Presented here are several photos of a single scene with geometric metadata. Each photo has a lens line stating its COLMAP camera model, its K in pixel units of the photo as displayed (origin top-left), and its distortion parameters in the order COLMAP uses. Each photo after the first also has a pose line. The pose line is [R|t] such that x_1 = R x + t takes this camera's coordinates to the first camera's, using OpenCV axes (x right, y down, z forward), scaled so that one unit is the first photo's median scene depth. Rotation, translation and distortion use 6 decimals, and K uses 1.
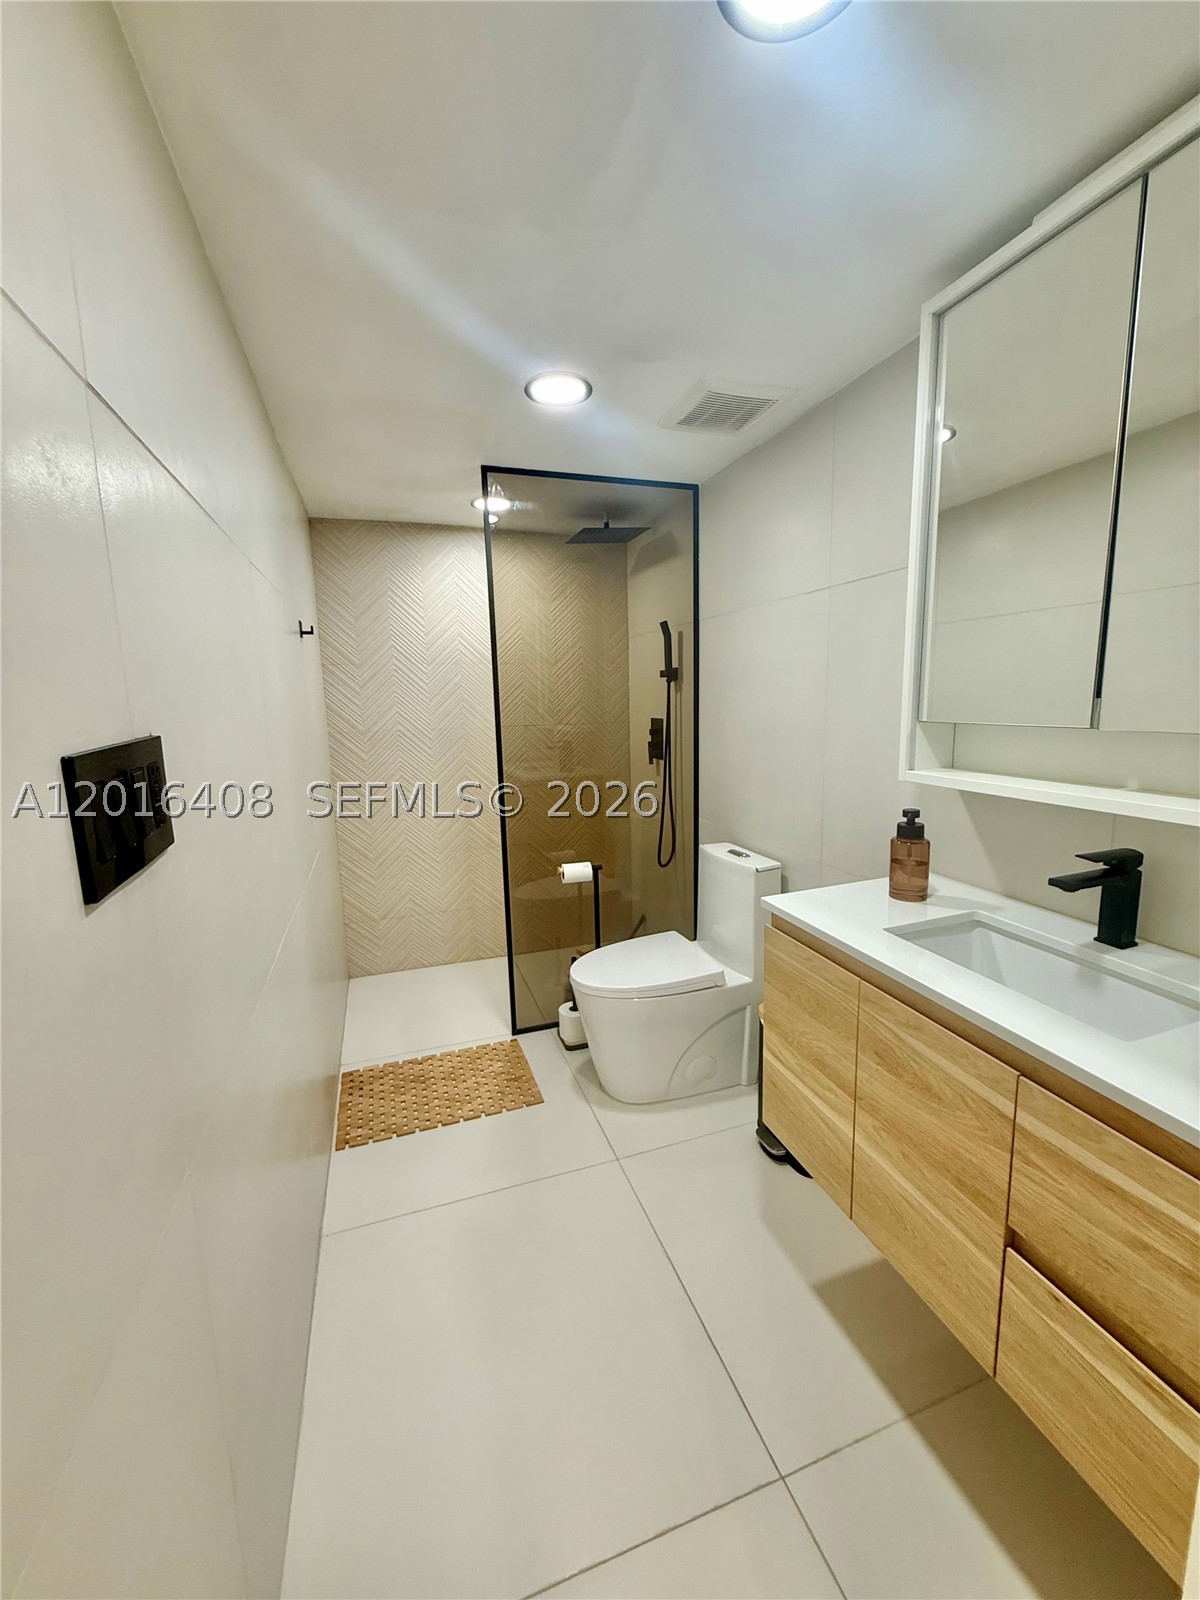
lens RADIAL K [[636.4, 0, 601.7], [0, 636.4, 796.5], [0, 0, 1]] dist [-0.000313, 0.000078]
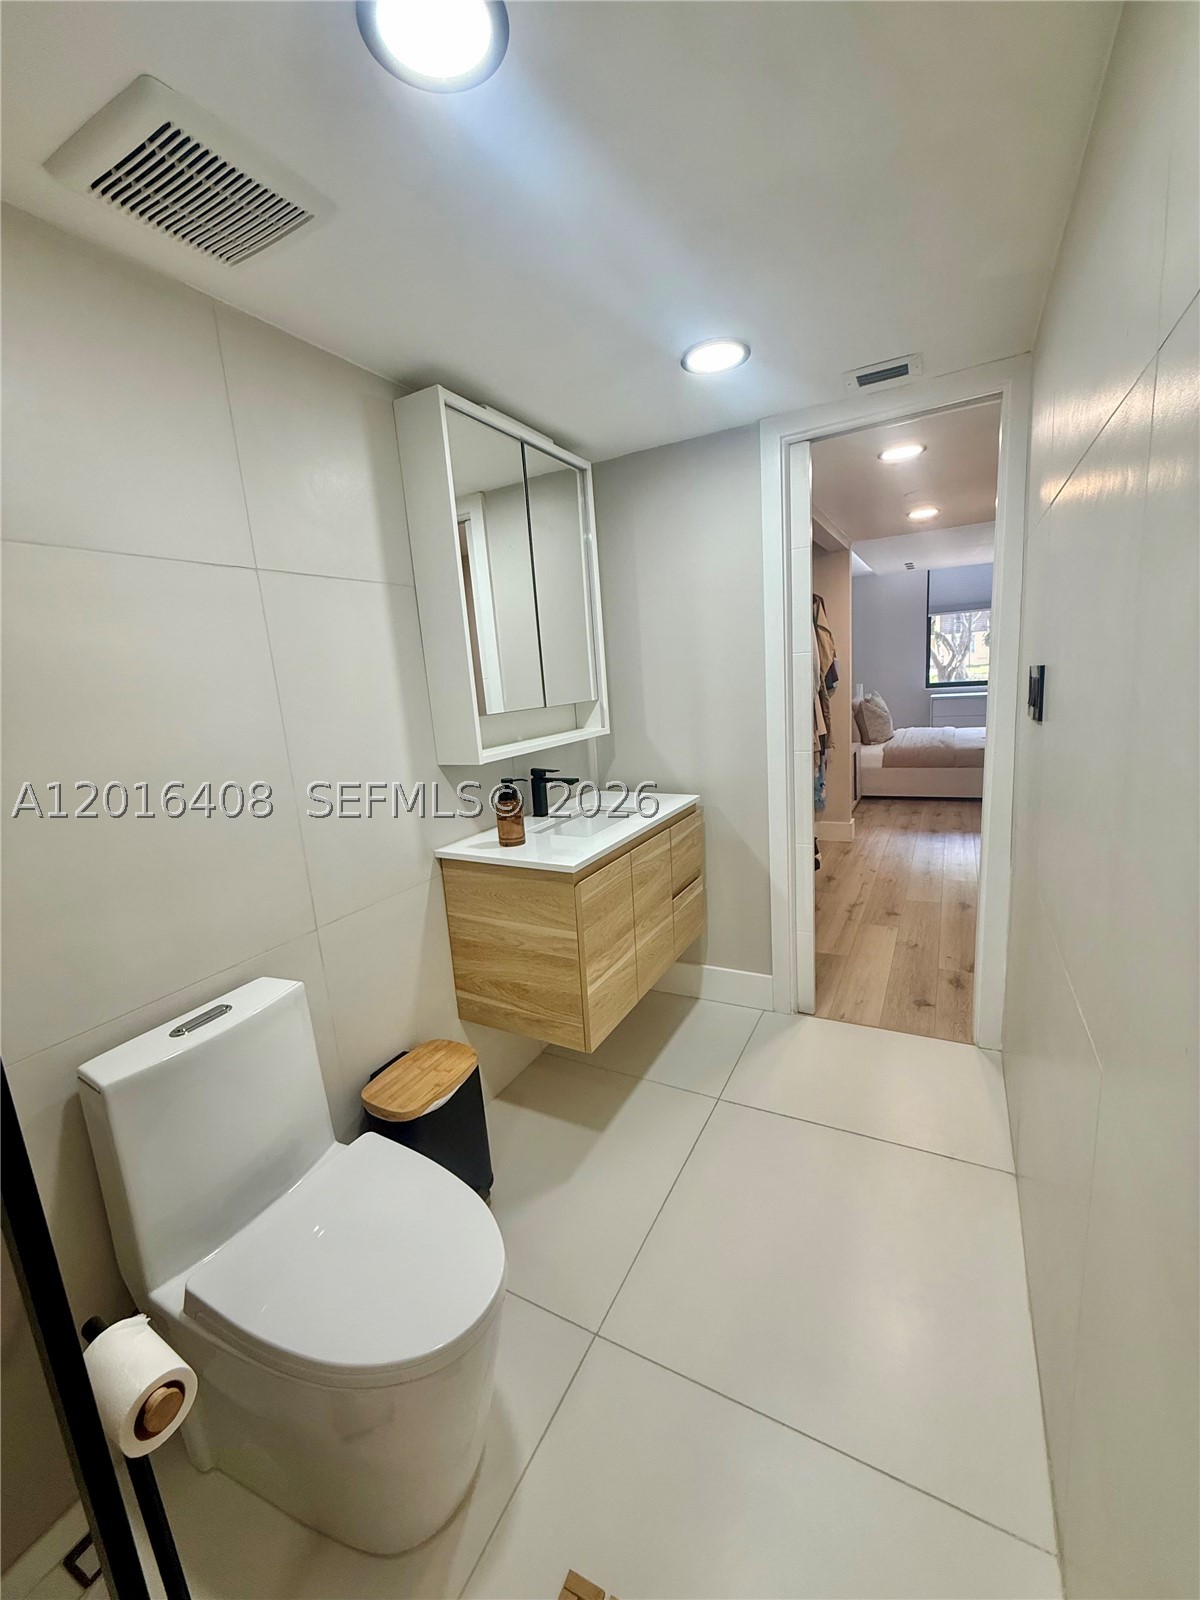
lens RADIAL K [[636.4, 0, 601.7], [0, 636.4, 796.5], [0, 0, 1]] dist [-0.000313, 0.000078]
pose [[-0.676473, -0.064979, 0.733595, -0.668397], [0.200936, 0.942024, 0.268731, -0.277082], [-0.708525, 0.329195, -0.624197, 1.784721]]
